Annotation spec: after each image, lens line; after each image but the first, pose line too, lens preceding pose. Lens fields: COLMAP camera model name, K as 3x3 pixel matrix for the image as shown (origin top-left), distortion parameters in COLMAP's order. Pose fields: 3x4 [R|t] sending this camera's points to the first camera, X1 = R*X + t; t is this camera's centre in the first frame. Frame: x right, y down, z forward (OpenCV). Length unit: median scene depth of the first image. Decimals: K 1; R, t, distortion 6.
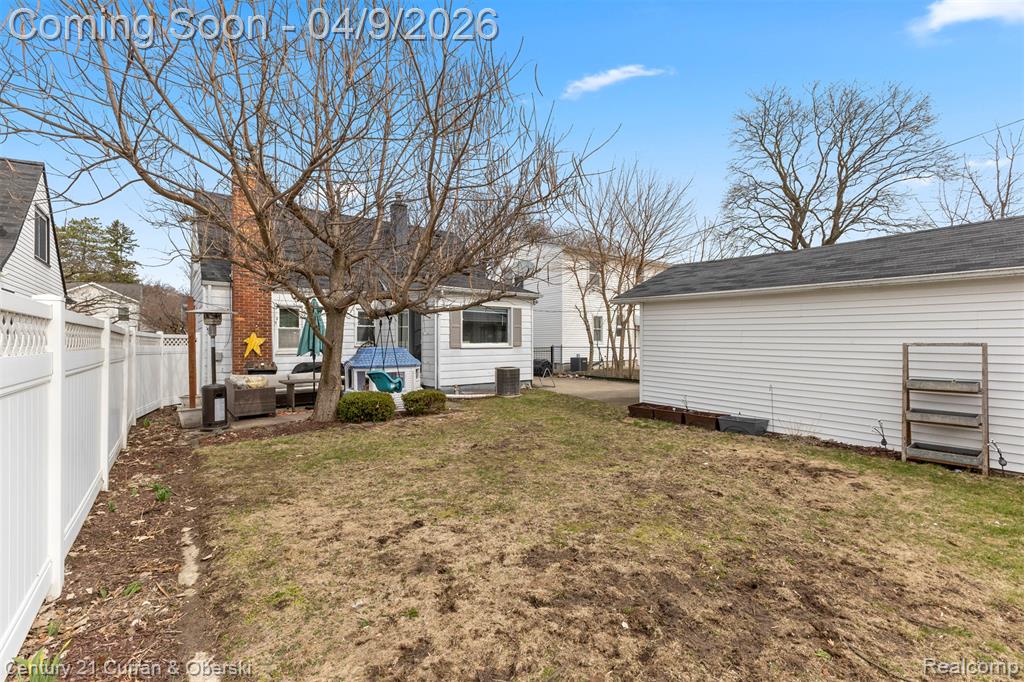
lens RADIAL K [[439.8, 0, 516.2], [0, 439.8, 337.0], [0, 0, 1]] dist [0.000274, -0.000204]
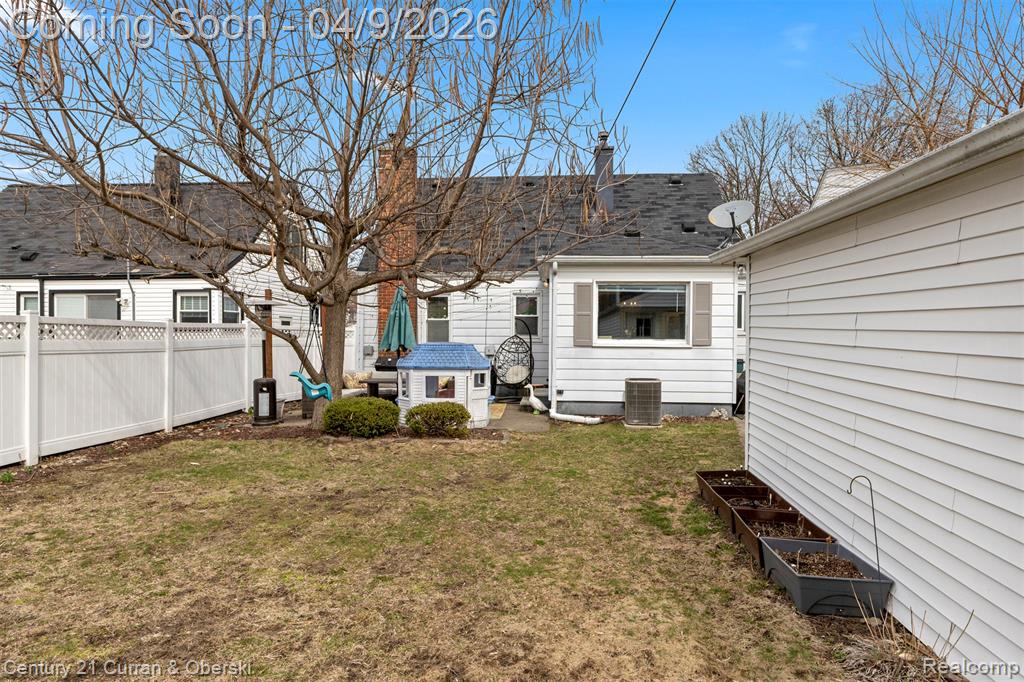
lens RADIAL K [[569.5, 0, 513.7], [0, 569.5, 329.7], [0, 0, 1]] dist [0.001575, 0.000534]
pose [[0.751871, 0.001993, -0.659308, 0.385135], [-0.001987, 0.999998, 0.000756, -0.000802], [0.659308, 0.000742, 0.751873, 0.289074]]
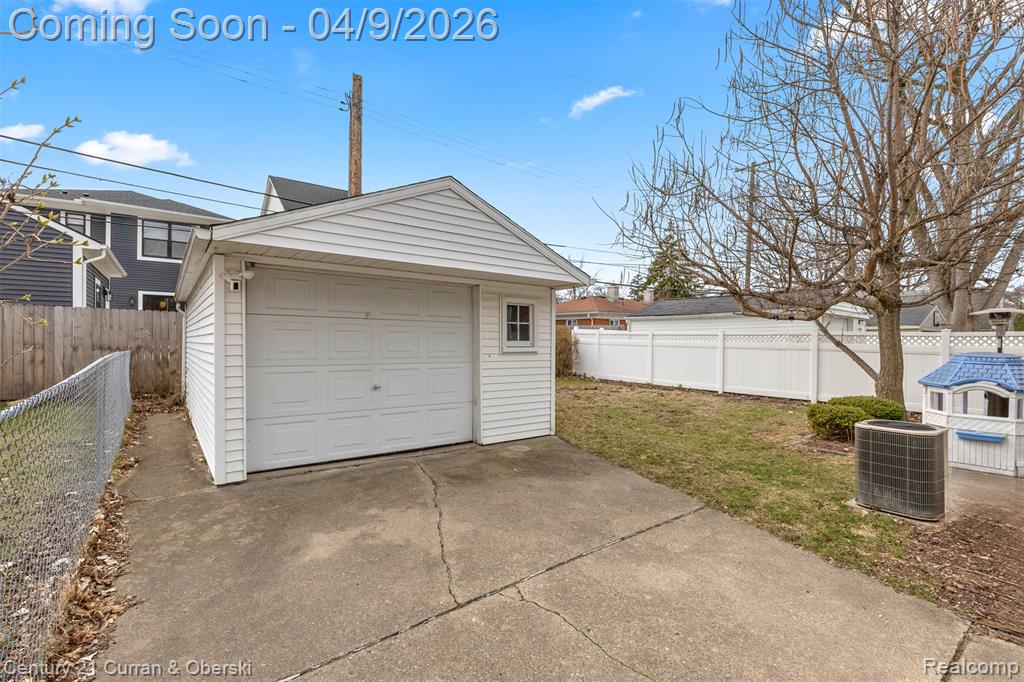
lens RADIAL K [[460.0, 0, 529.0], [0, 460.0, 340.4], [0, 0, 1]] dist [-0.001338, -0.000199]
pose [[-0.999463, -0.000369, -0.032775, 0.289512], [-0.000470, 0.999995, 0.003077, 0.003048], [0.032774, 0.003090, -0.999458, 1.385356]]
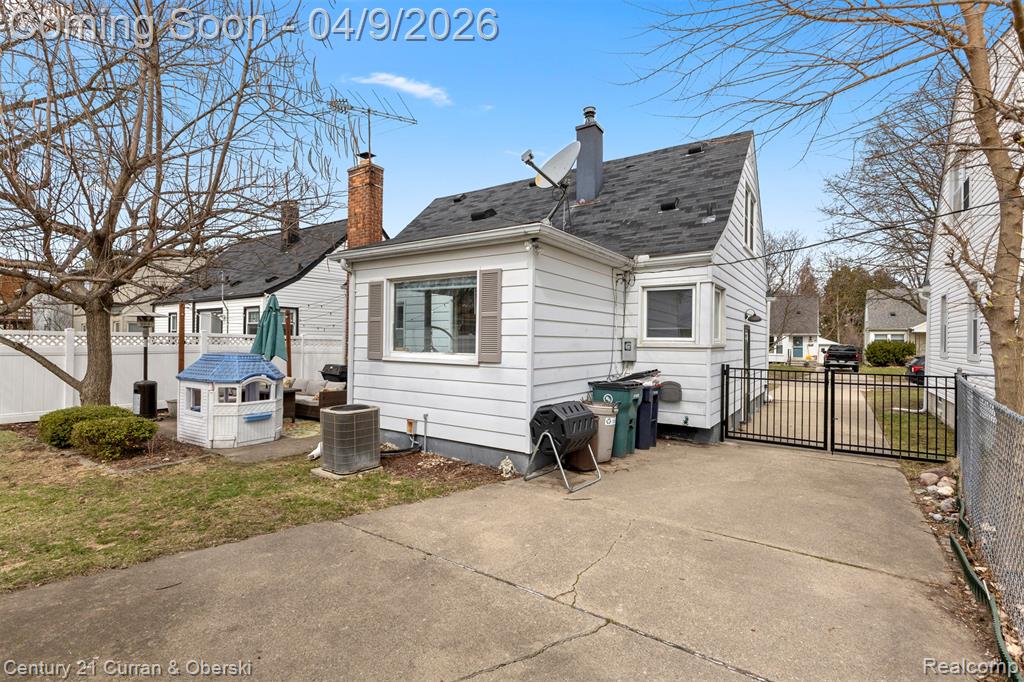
lens RADIAL K [[460.0, 0, 529.0], [0, 460.0, 340.4], [0, 0, 1]] dist [-0.001338, -0.000199]
pose [[0.315080, 0.005096, -0.949051, 0.501085], [-0.007635, 0.999967, 0.002834, -0.002280], [0.949034, 0.006353, 0.315108, 1.071258]]
